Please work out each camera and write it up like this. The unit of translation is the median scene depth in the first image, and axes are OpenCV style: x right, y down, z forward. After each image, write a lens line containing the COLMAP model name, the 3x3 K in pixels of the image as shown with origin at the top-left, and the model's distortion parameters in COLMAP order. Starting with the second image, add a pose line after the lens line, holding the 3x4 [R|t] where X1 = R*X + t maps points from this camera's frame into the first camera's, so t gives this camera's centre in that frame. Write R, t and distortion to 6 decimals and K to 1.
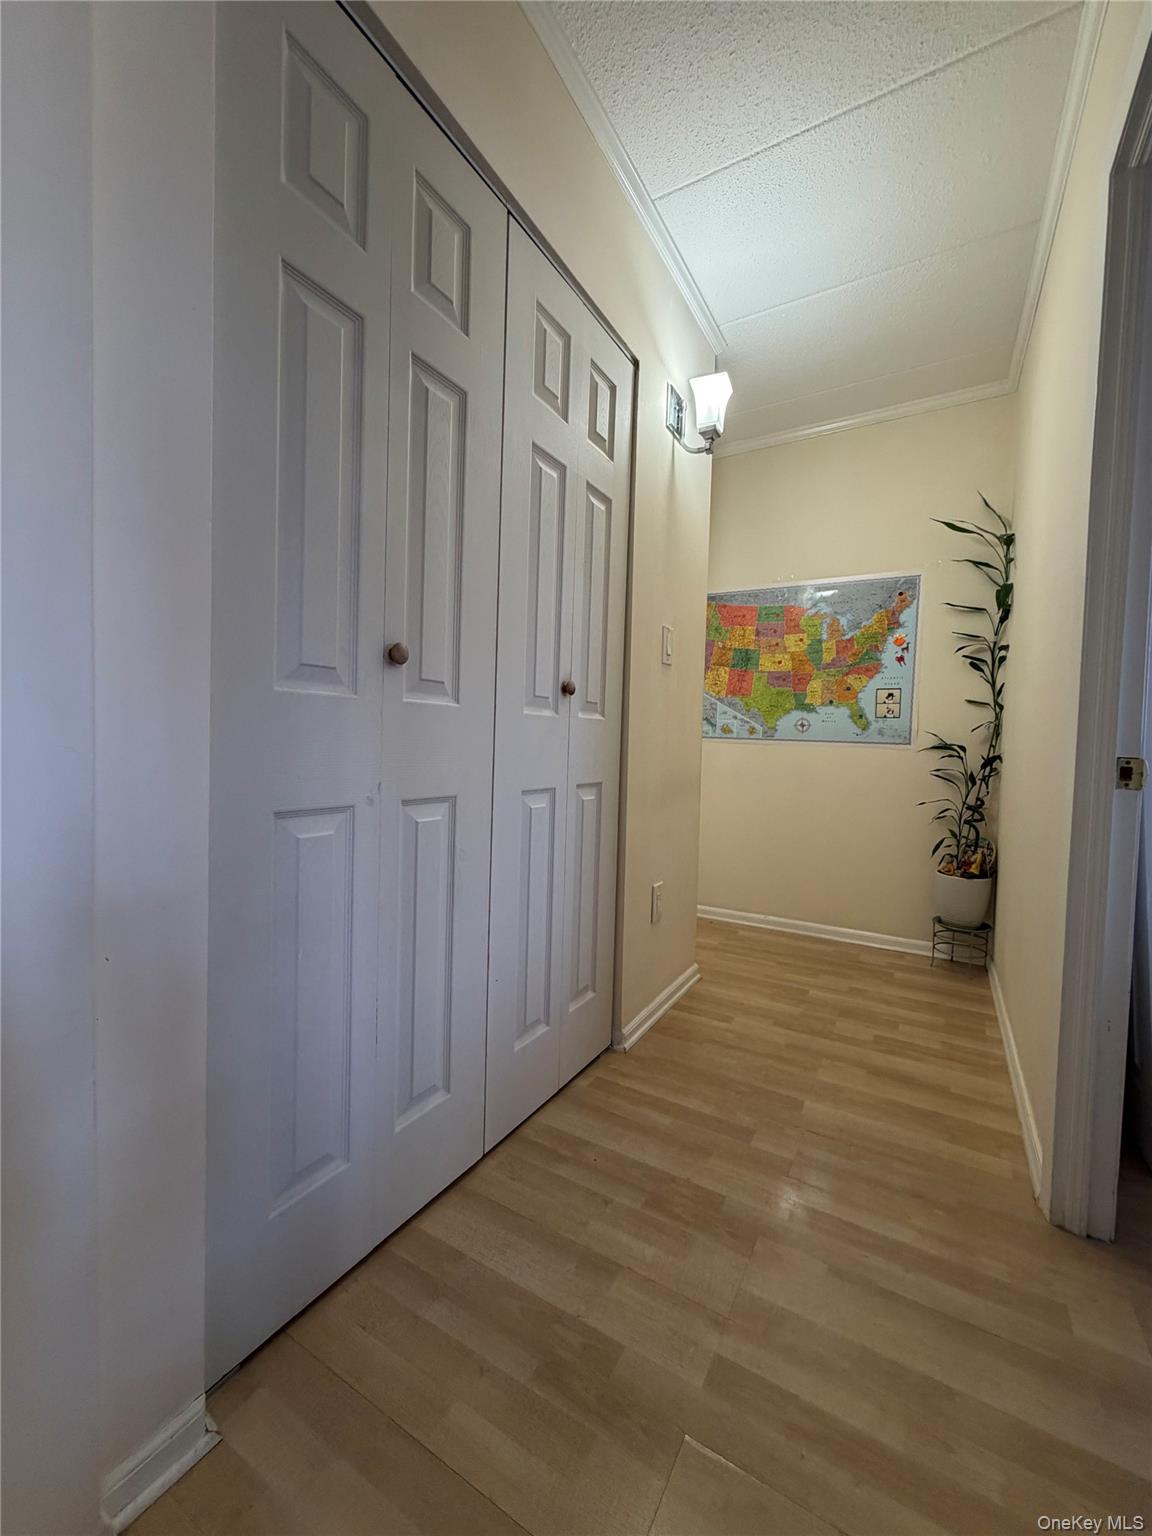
lens RADIAL K [[615.2, 0, 576.8], [0, 615.2, 769.1], [0, 0, 1]] dist [-0.002933, 0.000197]
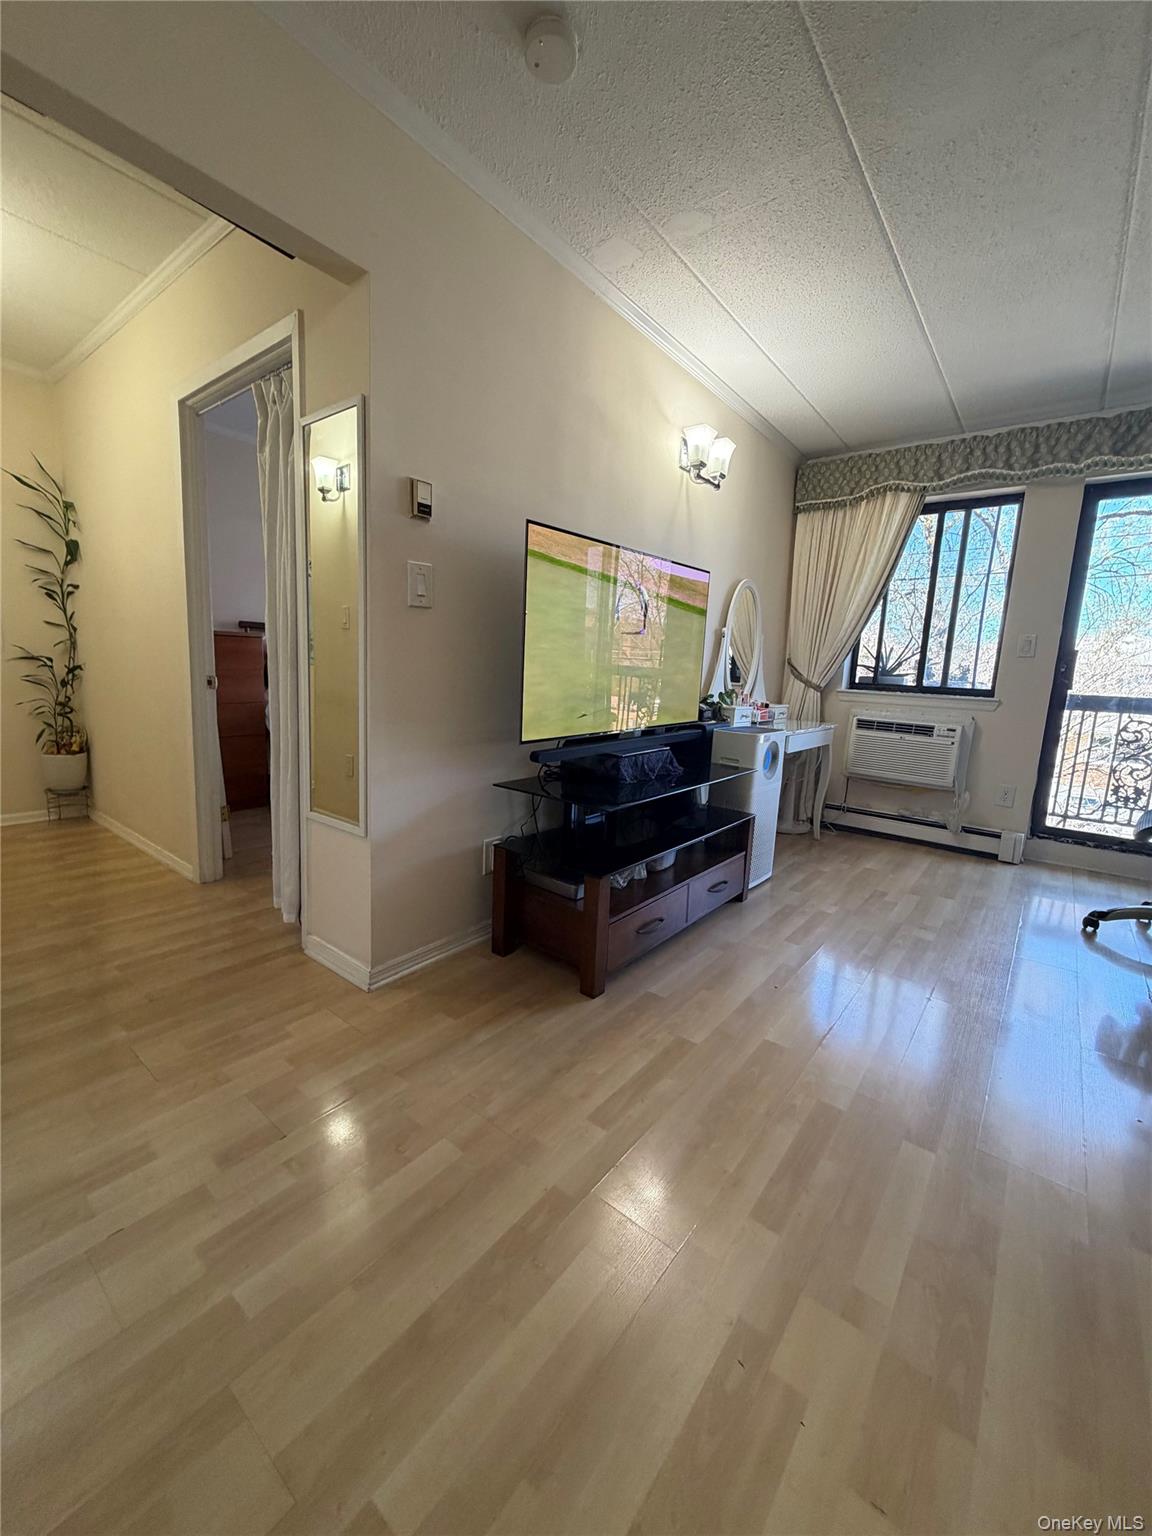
lens RADIAL K [[615.2, 0, 580.1], [0, 615.2, 761.2], [0, 0, 1]] dist [-0.002933, 0.000197]
pose [[0.135512, -0.159368, 0.977874, -0.548378], [-0.005429, 0.986844, 0.161582, -0.037559], [-0.990761, -0.027205, 0.132864, -0.314012]]
